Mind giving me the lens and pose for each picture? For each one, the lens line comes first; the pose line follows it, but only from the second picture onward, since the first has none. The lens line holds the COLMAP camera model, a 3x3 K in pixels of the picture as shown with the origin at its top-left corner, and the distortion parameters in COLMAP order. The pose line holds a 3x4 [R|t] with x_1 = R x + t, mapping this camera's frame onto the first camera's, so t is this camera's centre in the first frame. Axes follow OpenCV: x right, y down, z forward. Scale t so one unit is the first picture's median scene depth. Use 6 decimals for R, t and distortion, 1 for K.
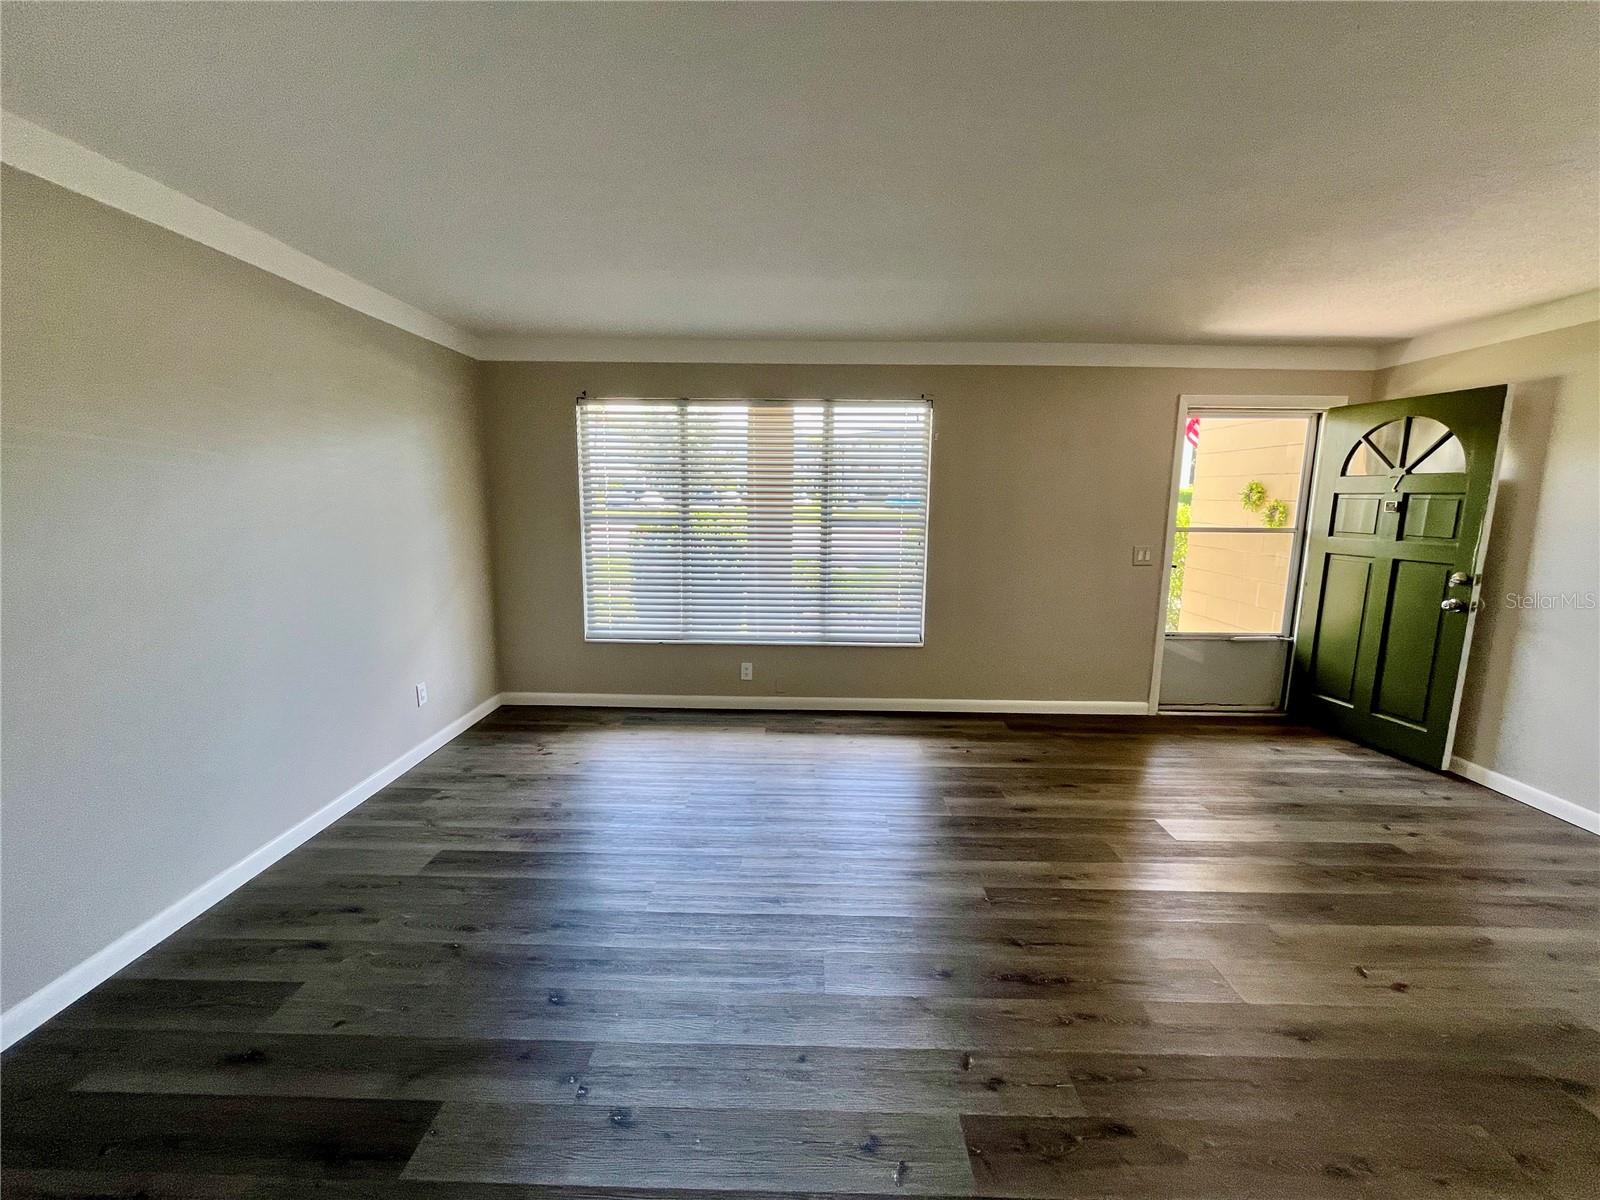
lens RADIAL K [[647.9, 0, 796.9], [0, 647.9, 597.5], [0, 0, 1]] dist [-0.003601, 0.000218]
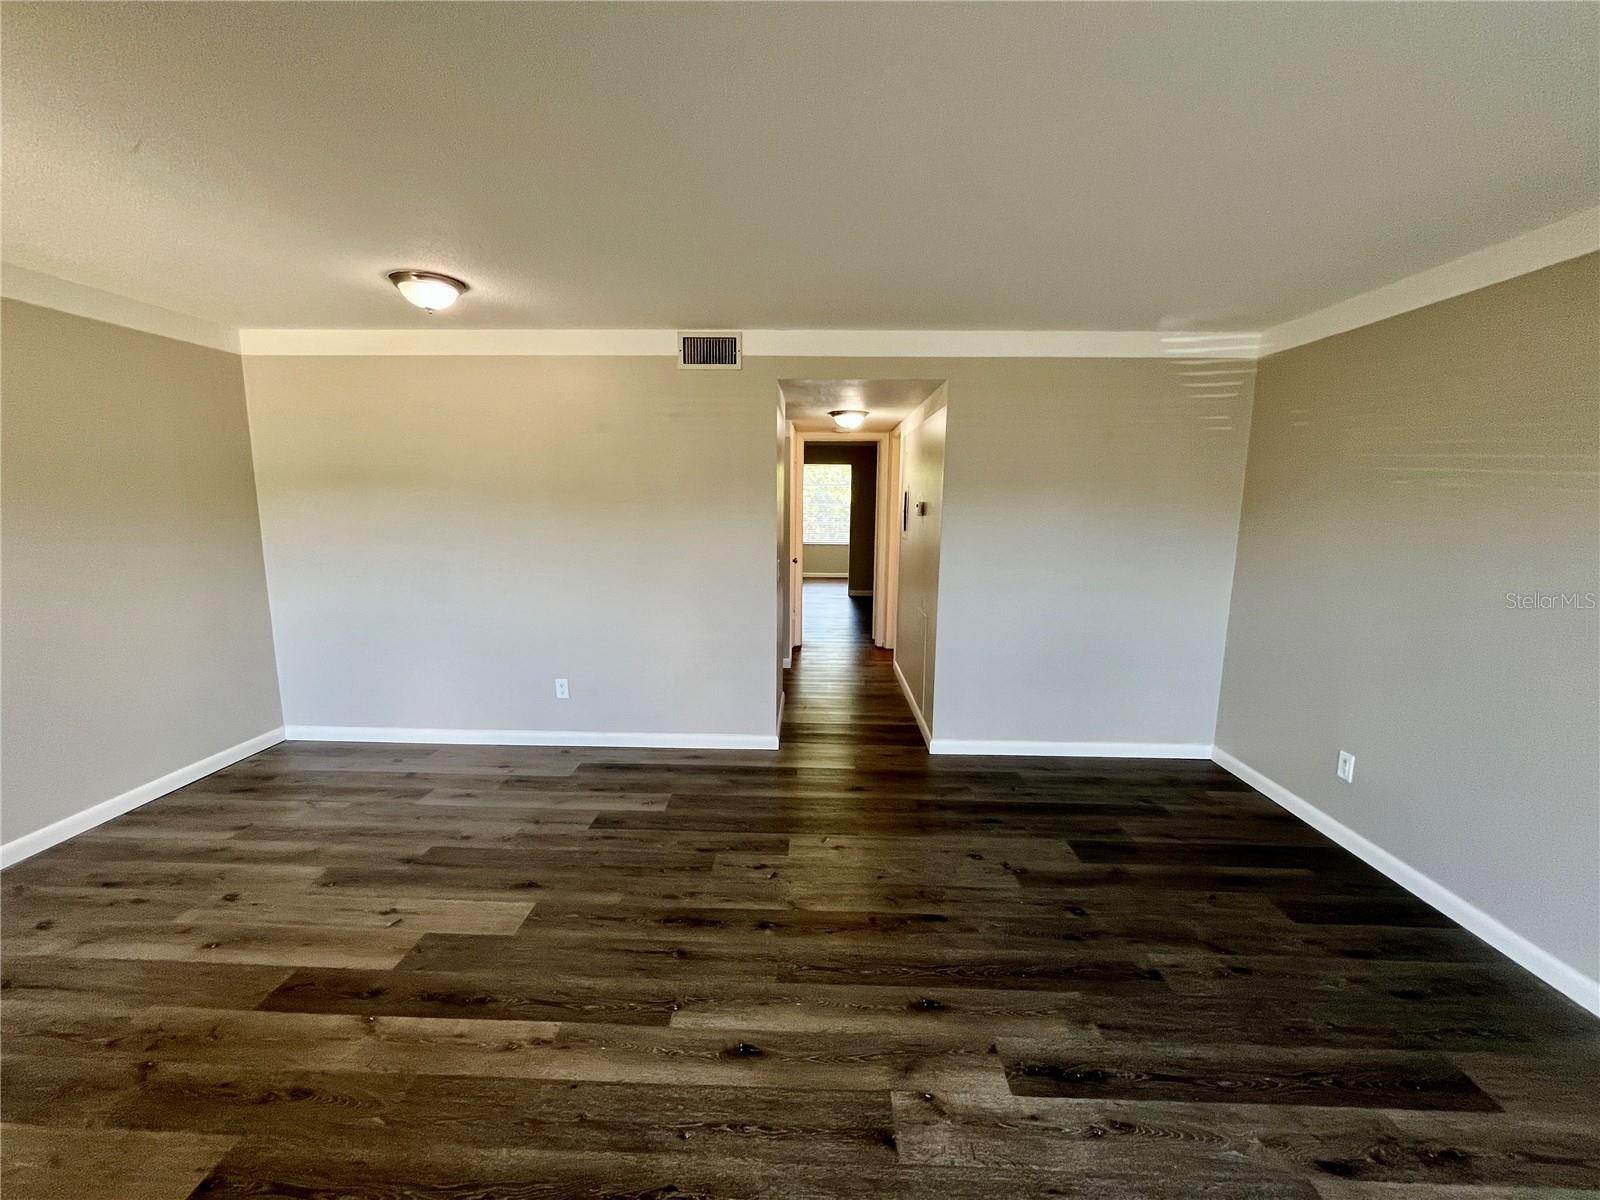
lens RADIAL K [[647.9, 0, 796.9], [0, 647.9, 597.5], [0, 0, 1]] dist [-0.003601, 0.000218]
pose [[-0.999688, -0.022651, 0.010529, 0.096473], [-0.018326, 0.951514, 0.307060, -0.187003], [-0.016974, 0.306771, -0.951632, 1.080468]]
